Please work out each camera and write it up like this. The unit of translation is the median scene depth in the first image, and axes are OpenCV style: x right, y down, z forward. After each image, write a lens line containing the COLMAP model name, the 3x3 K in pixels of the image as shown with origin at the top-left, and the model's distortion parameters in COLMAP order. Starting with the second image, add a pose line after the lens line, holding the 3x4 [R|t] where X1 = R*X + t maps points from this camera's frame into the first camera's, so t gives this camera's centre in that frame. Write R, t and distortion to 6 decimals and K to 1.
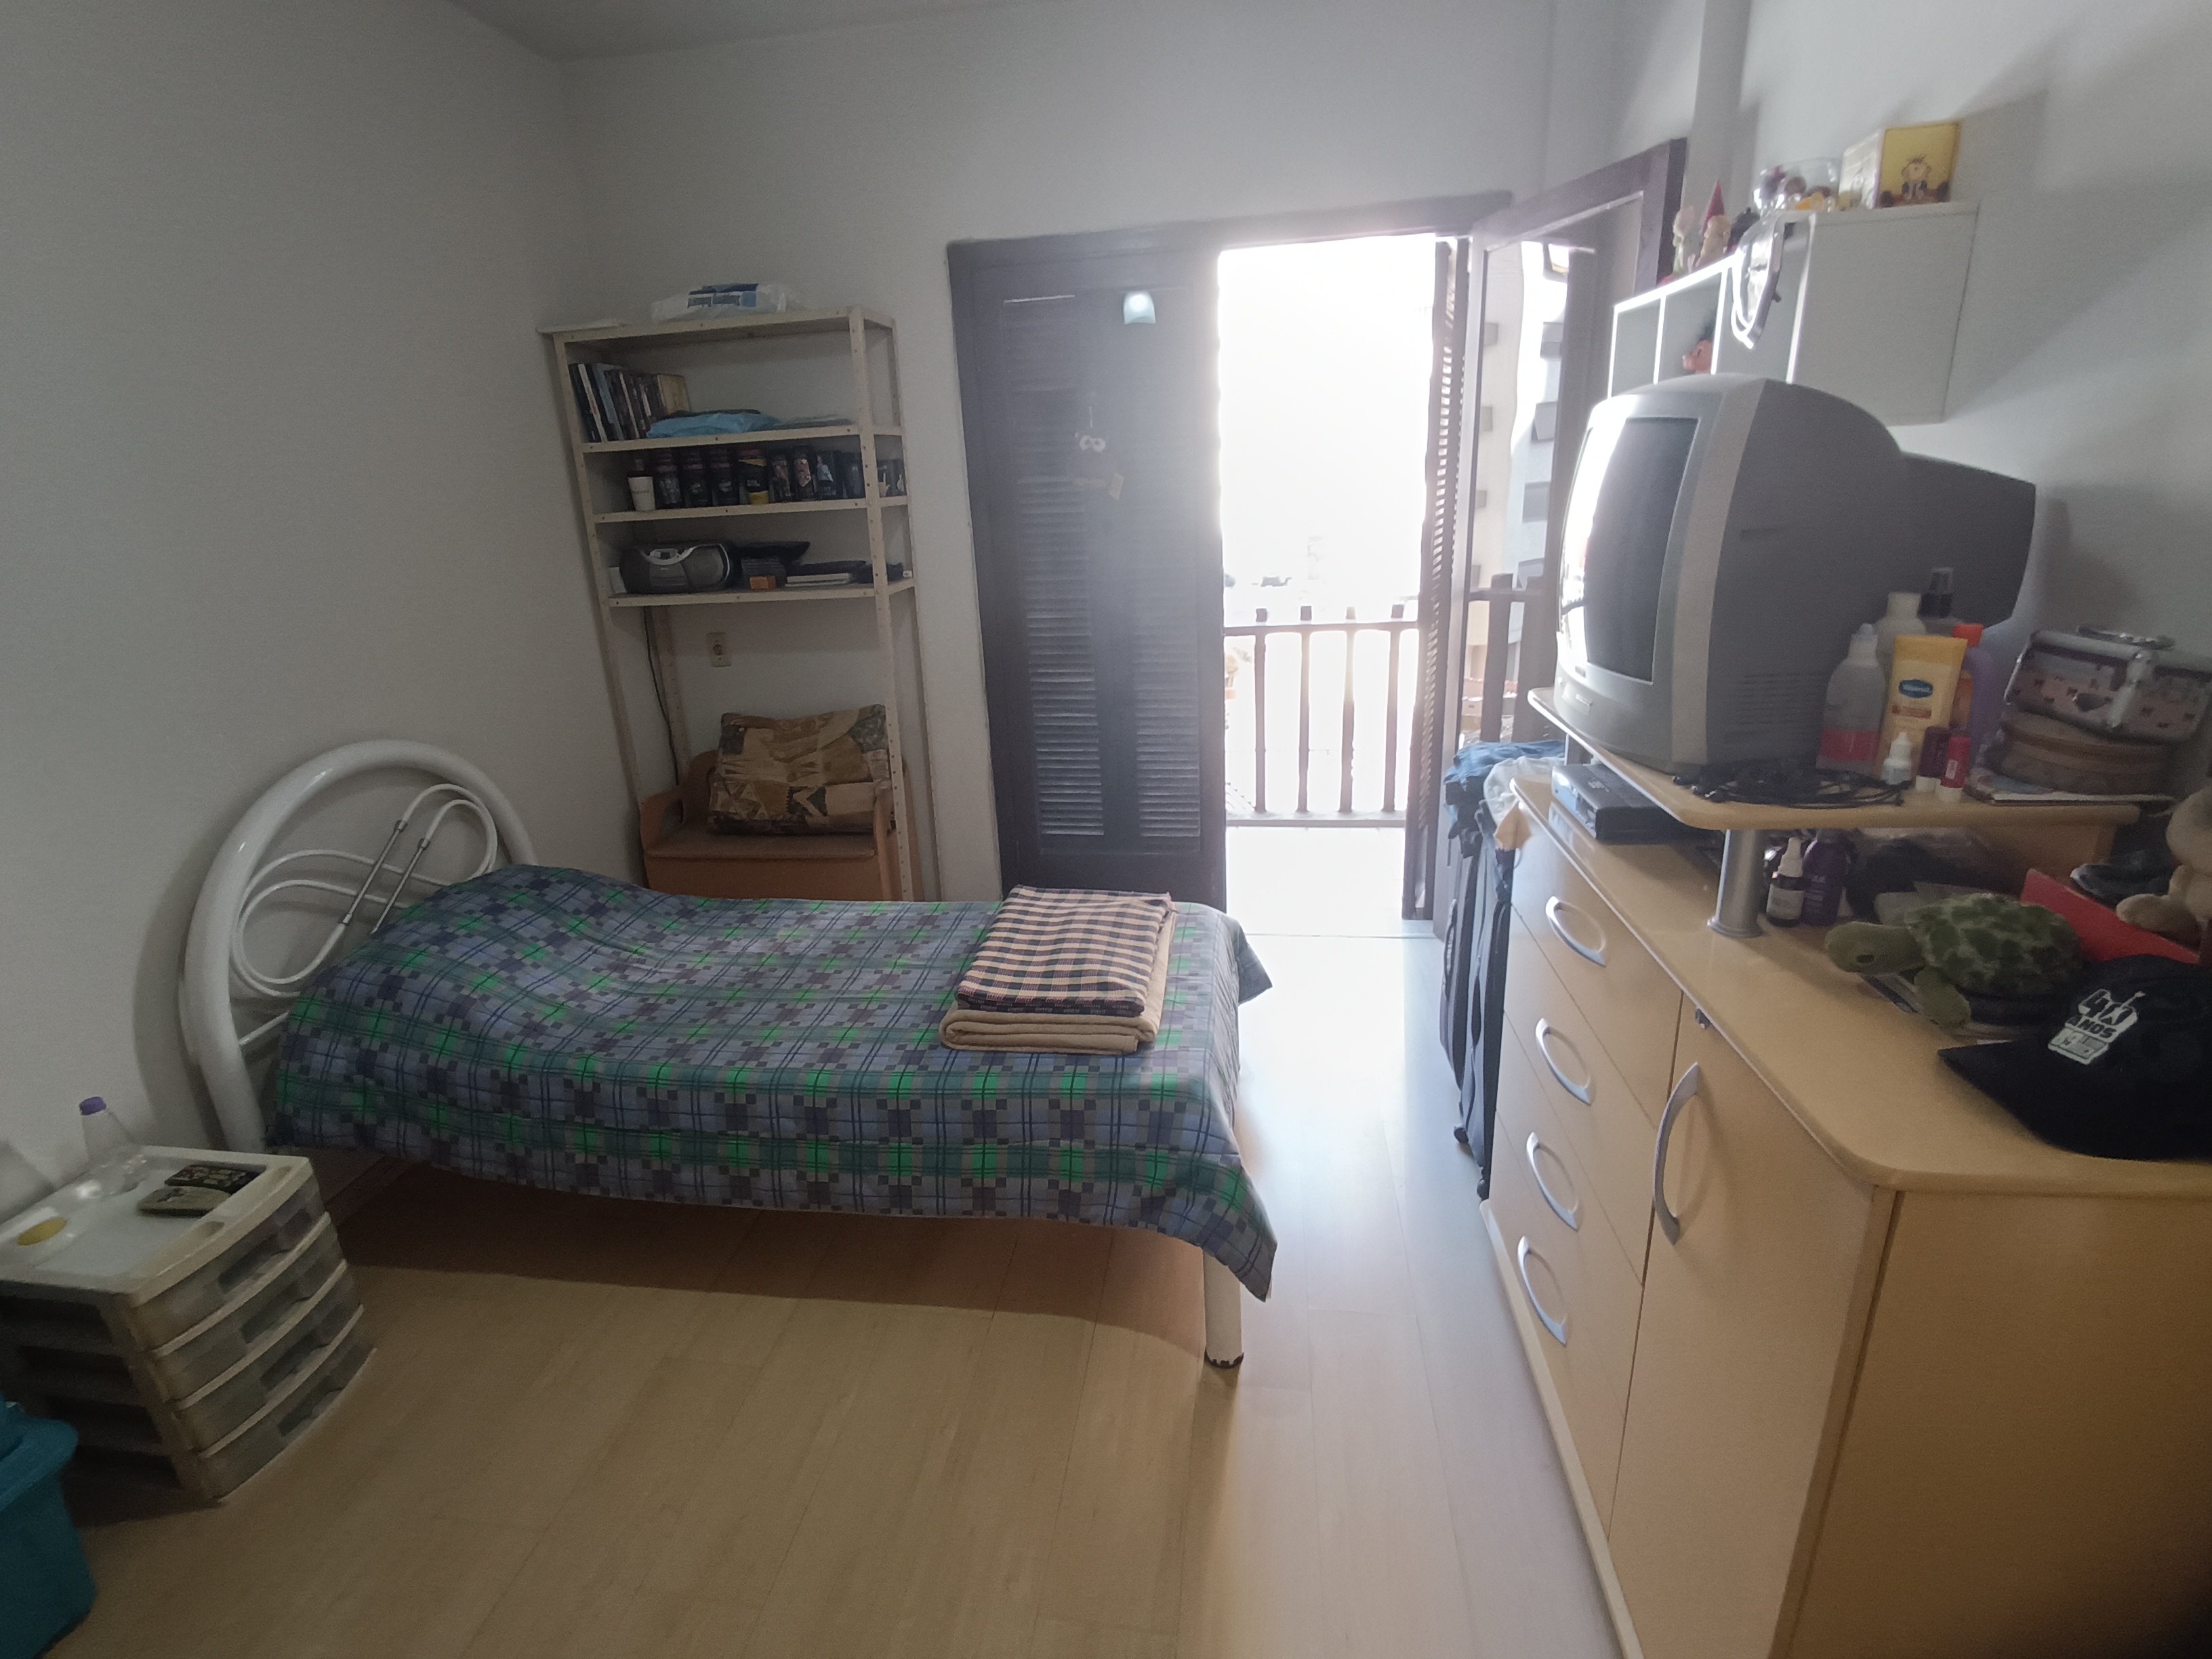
lens RADIAL K [[1008.3, 0, 1067.0], [0, 1008.3, 840.2], [0, 0, 1]] dist [-0.002533, -0.002370]
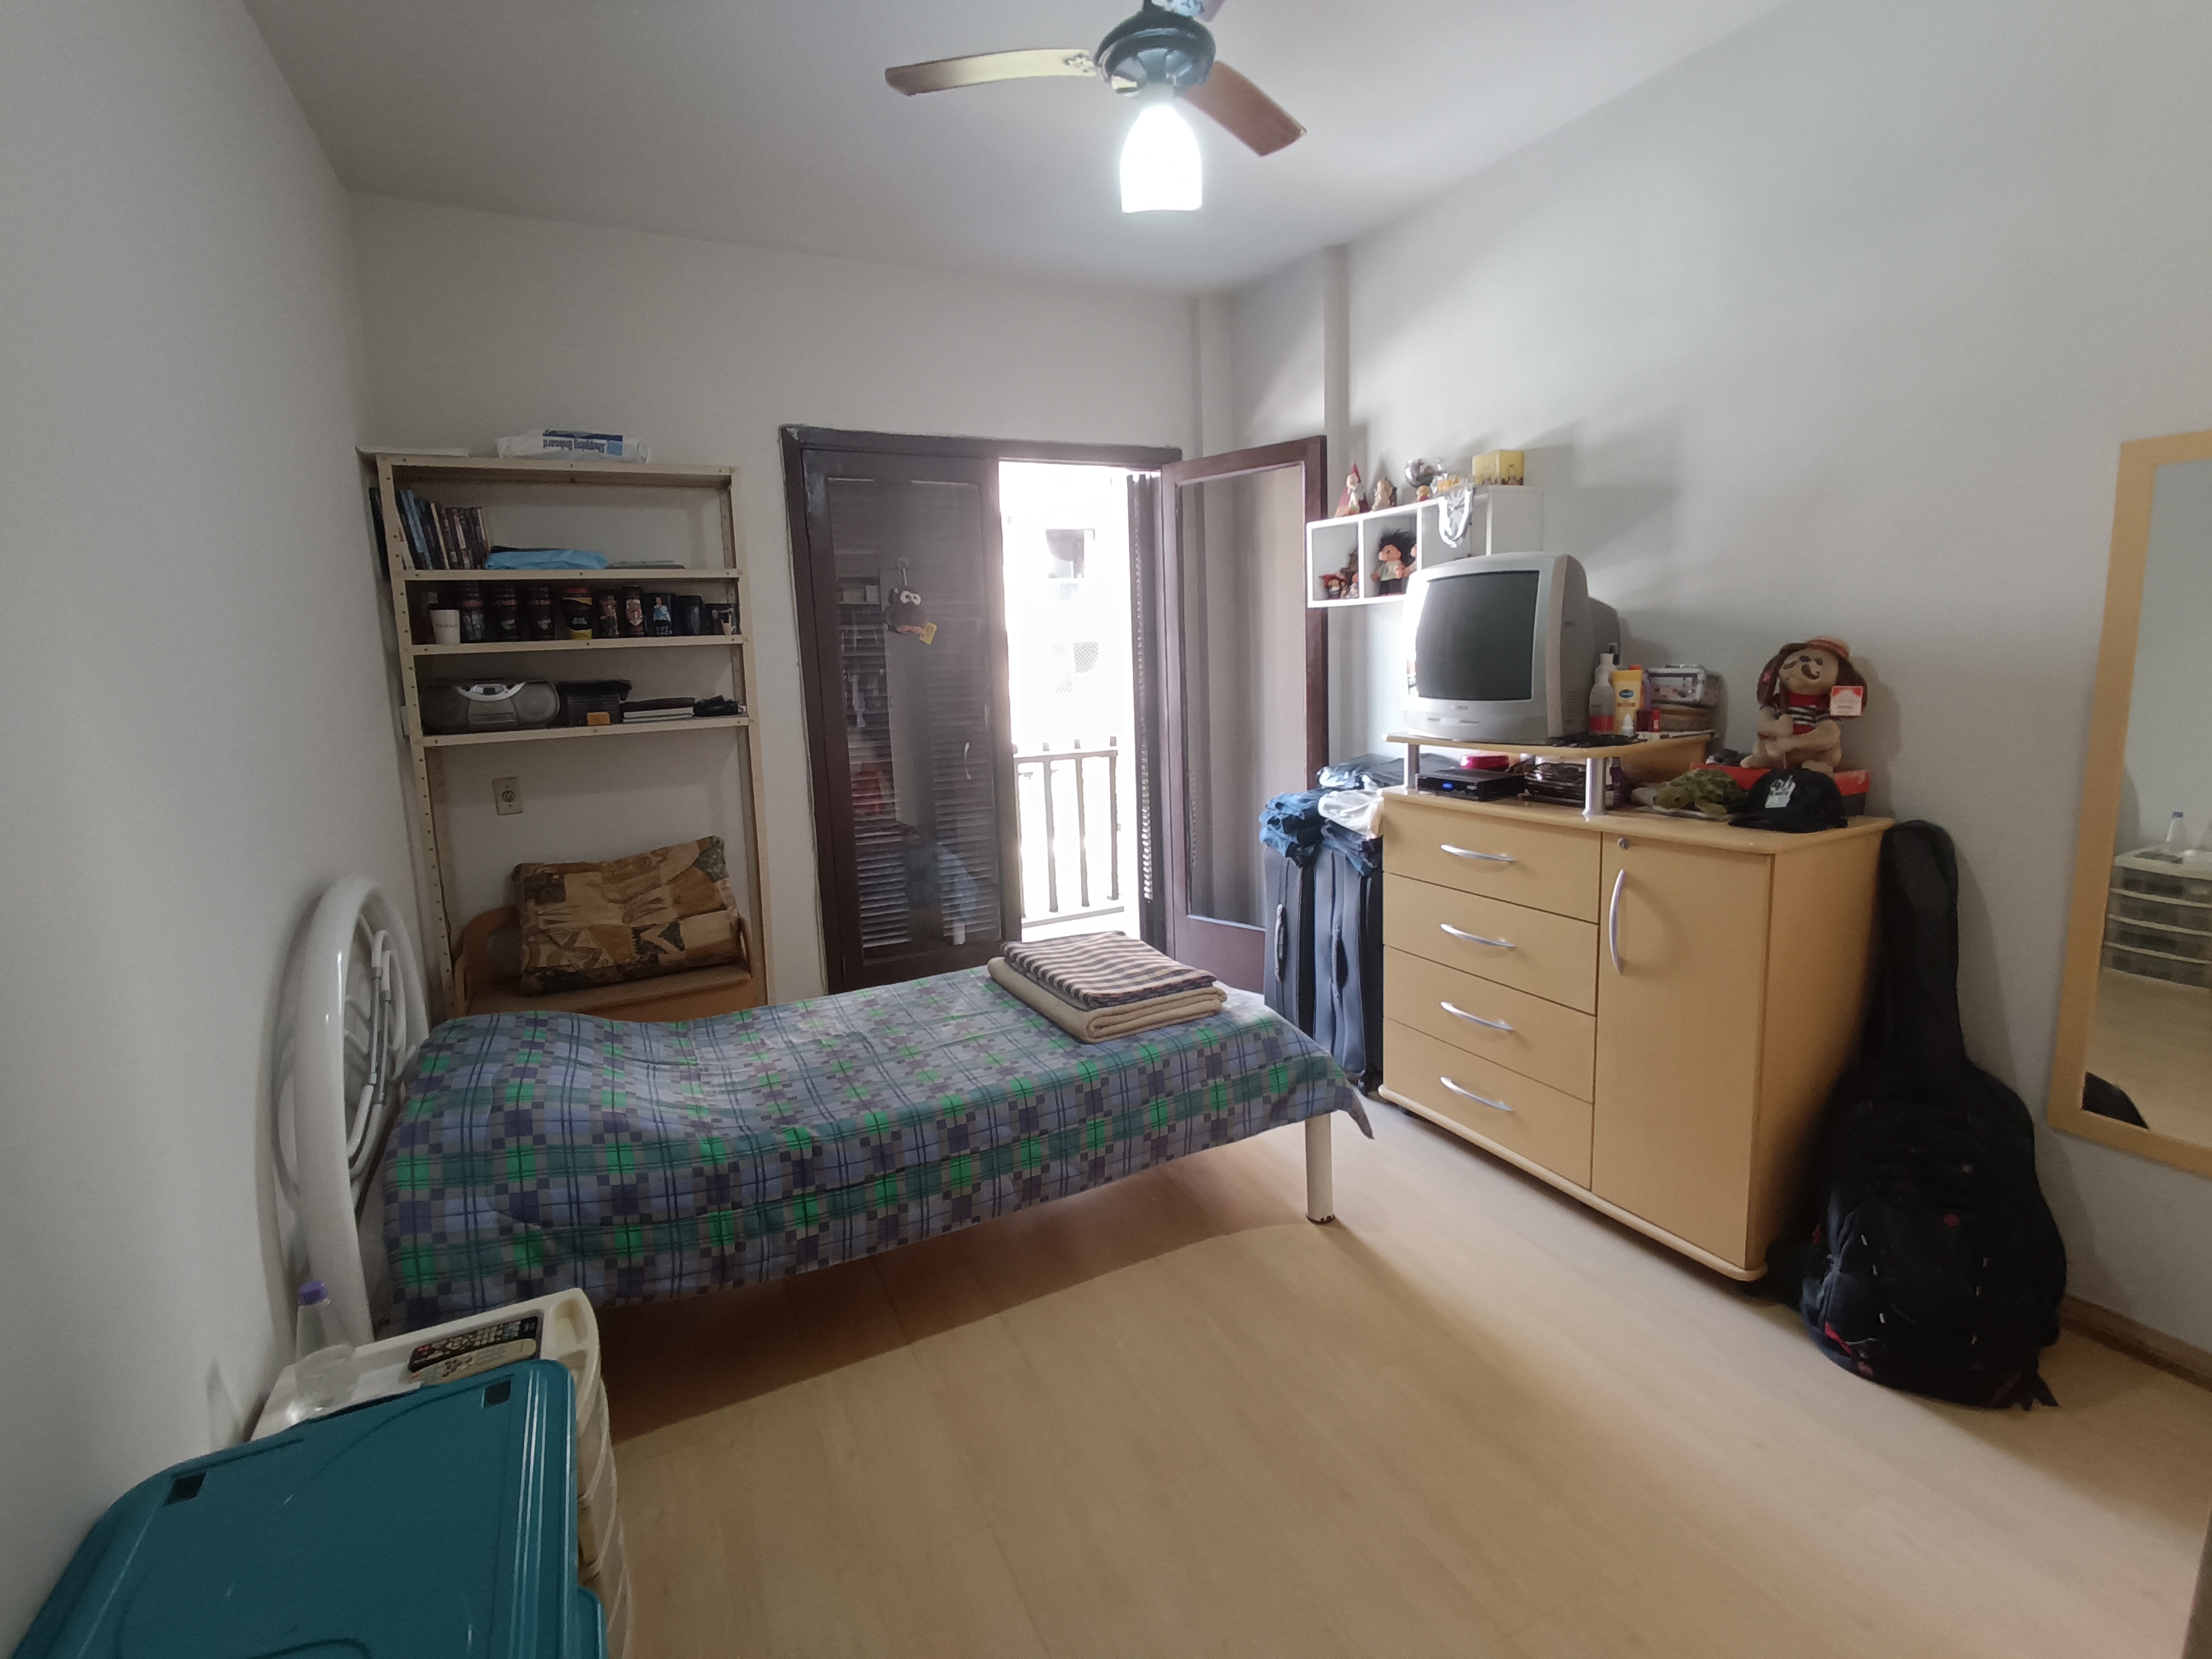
lens RADIAL K [[1008.3, 0, 1094.8], [0, 1008.3, 846.5], [0, 0, 1]] dist [-0.002533, -0.002370]
pose [[0.816121, -0.092225, 0.570475, -0.698798], [0.192499, 0.974189, -0.117898, 0.105499], [-0.544877, 0.206035, 0.812809, -0.039428]]
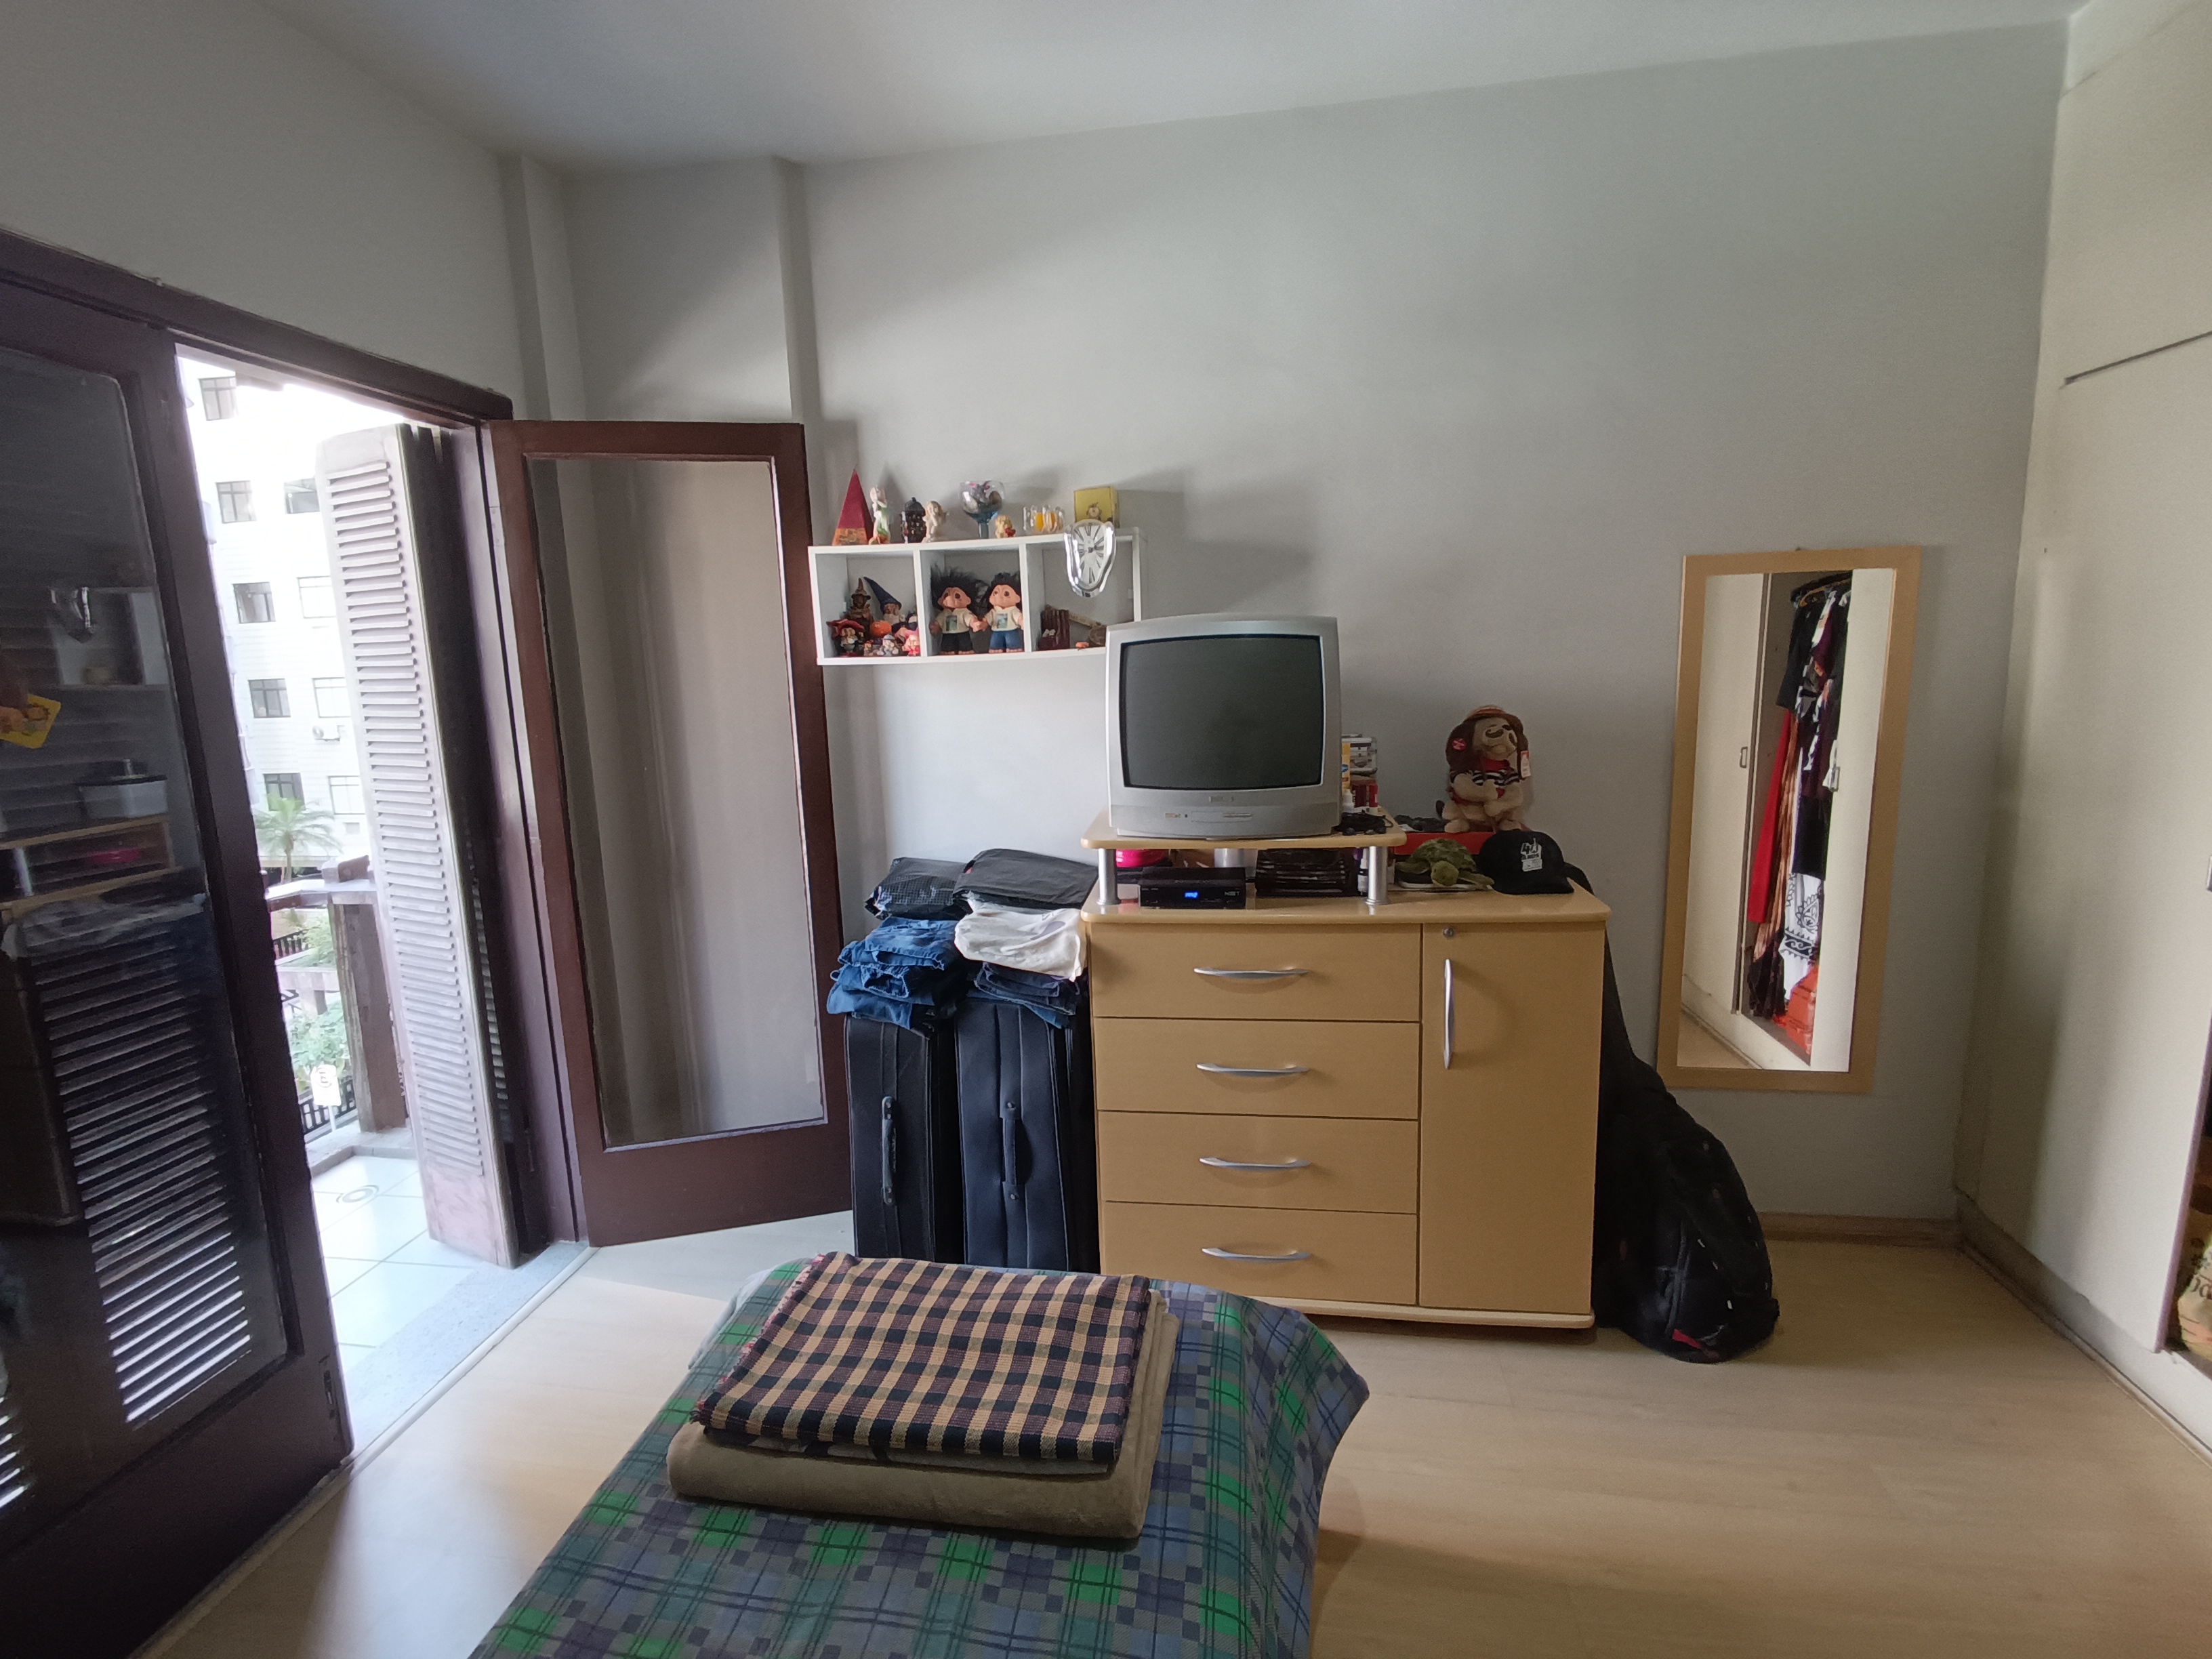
lens RADIAL K [[1008.3, 0, 1107.3], [0, 1008.3, 834.1], [0, 0, 1]] dist [-0.002533, -0.002370]
pose [[0.004067, -0.128241, 0.991735, -0.602716], [0.371046, 0.921139, 0.117591, -0.241023], [-0.928606, 0.367501, 0.051329, 0.739980]]
